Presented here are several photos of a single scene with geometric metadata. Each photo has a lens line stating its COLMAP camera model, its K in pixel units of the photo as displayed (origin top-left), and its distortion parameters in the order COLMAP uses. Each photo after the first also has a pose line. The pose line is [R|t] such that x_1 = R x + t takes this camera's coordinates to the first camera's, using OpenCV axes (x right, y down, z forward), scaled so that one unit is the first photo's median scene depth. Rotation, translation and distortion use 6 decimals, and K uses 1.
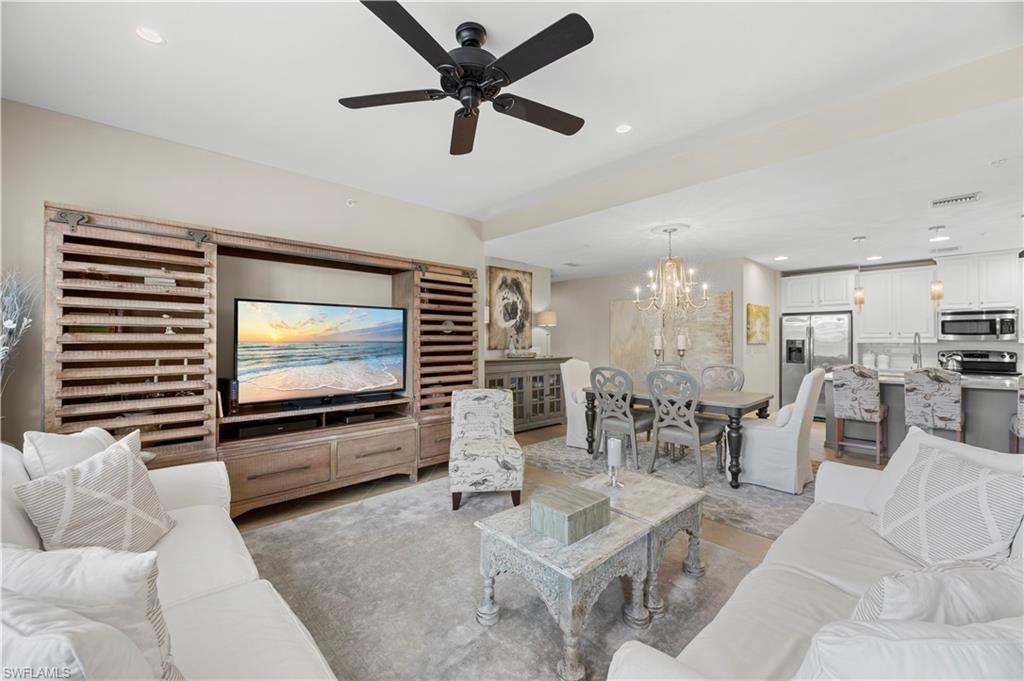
lens RADIAL K [[405.4, 0, 512.0], [0, 405.4, 340.5], [0, 0, 1]] dist [0.002342, 0.000002]
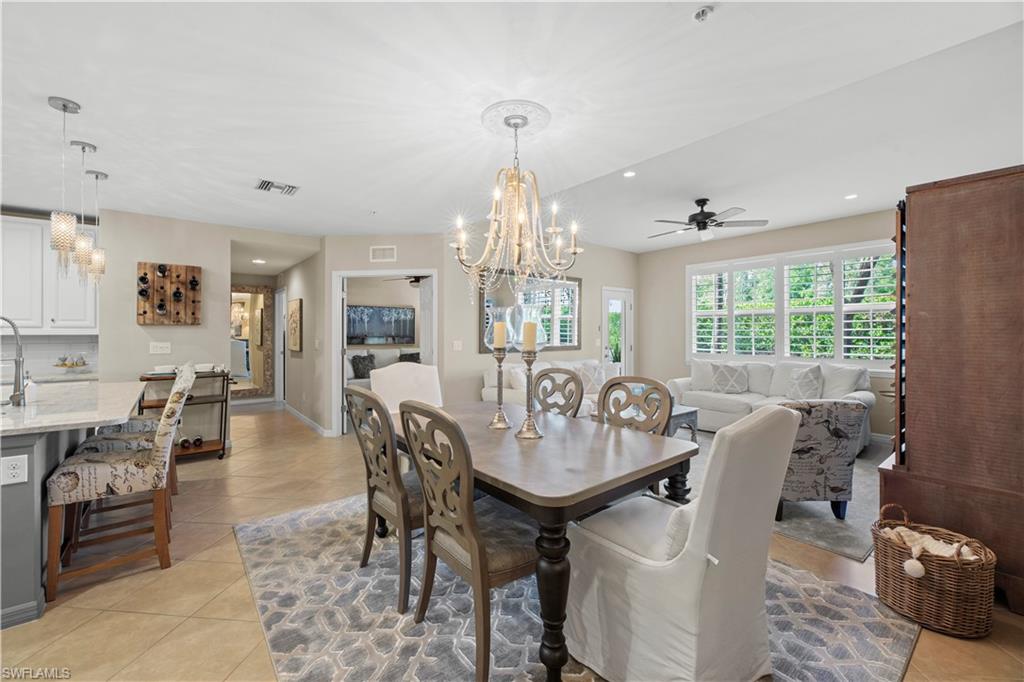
lens RADIAL K [[415.4, 0, 508.9], [0, 415.4, 330.4], [0, 0, 1]] dist [0.000839, -0.000022]
pose [[-0.996175, 0.000150, 0.087386, 0.262998], [-0.000316, 0.999986, -0.005311, 0.001352], [-0.087385, -0.005318, -0.996160, 1.144584]]
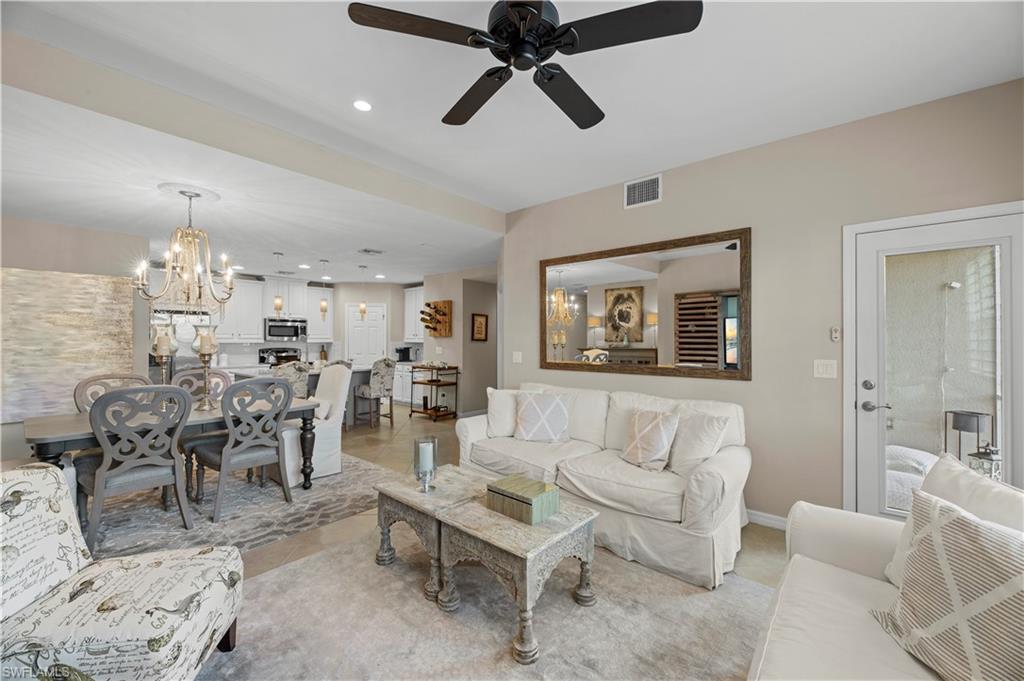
lens RADIAL K [[405.4, 0, 512.0], [0, 405.4, 340.5], [0, 0, 1]] dist [0.002342, 0.000002]
pose [[-0.104708, -0.001561, 0.994502, -0.307744], [-0.001874, 0.999997, 0.001372, -0.003959], [-0.994501, -0.001720, -0.104711, 0.364949]]
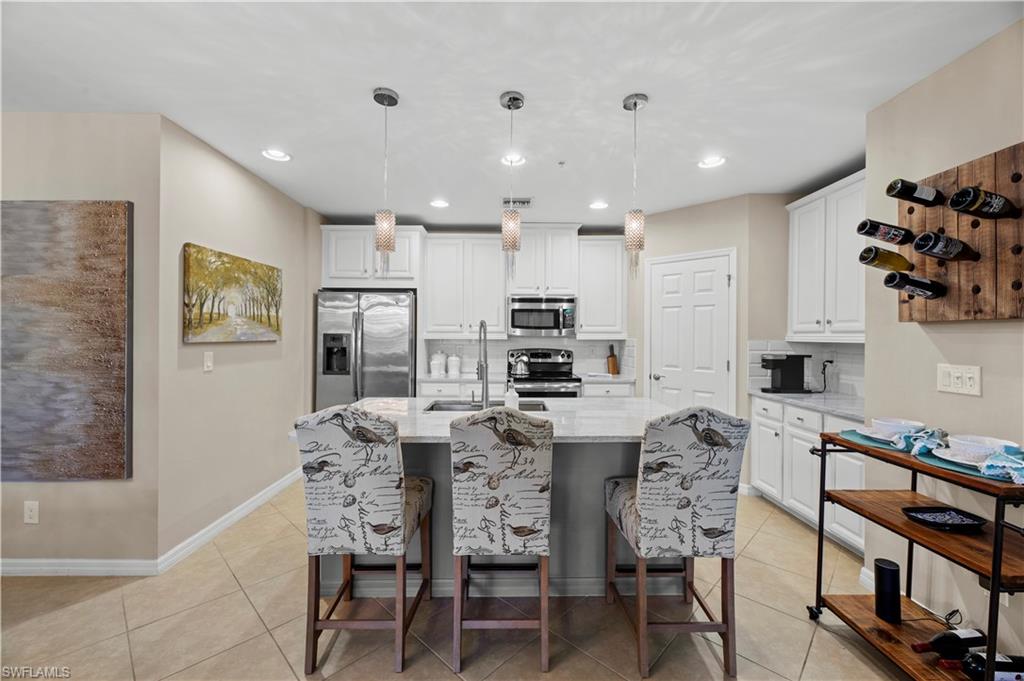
lens RADIAL K [[409.4, 0, 512.8], [0, 409.4, 335.6], [0, 0, 1]] dist [-0.000863, -0.000356]
pose [[0.676378, 0.004103, 0.736543, 0.510235], [-0.005813, 0.999983, -0.000233, -0.000634], [-0.736532, -0.004124, 0.676391, 0.494182]]
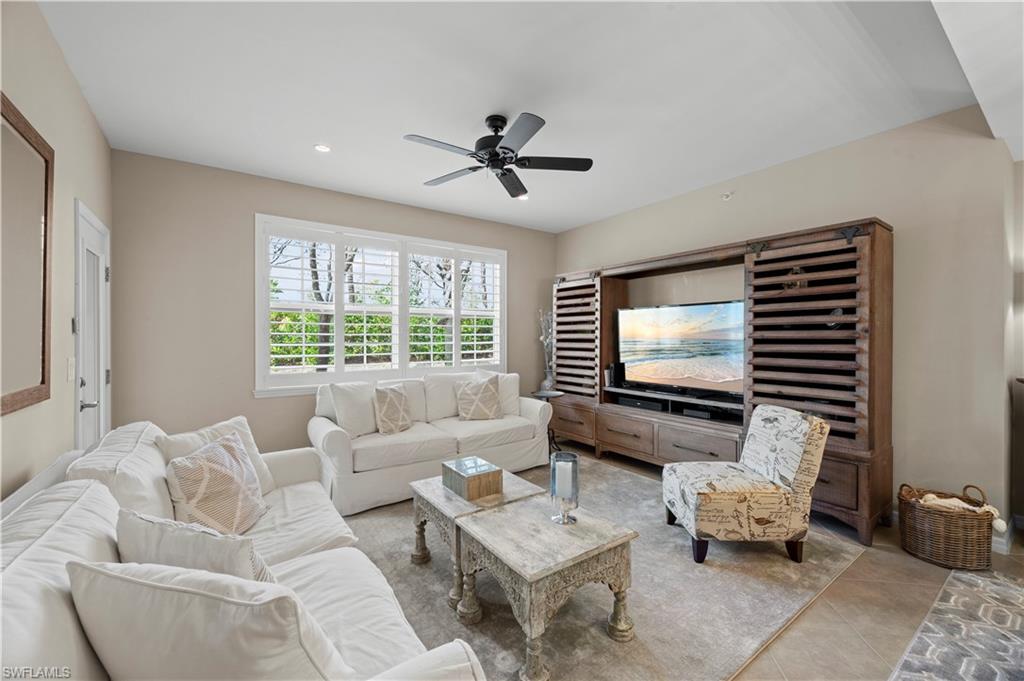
lens RADIAL K [[411.4, 0, 510.9], [0, 411.4, 338.2], [0, 0, 1]] dist [0.003483, -0.002507]
pose [[-0.140440, 0.003031, -0.990085, 0.434269], [0.000563, 0.999995, 0.002982, -0.000944], [0.990089, -0.000139, -0.140441, 0.411722]]
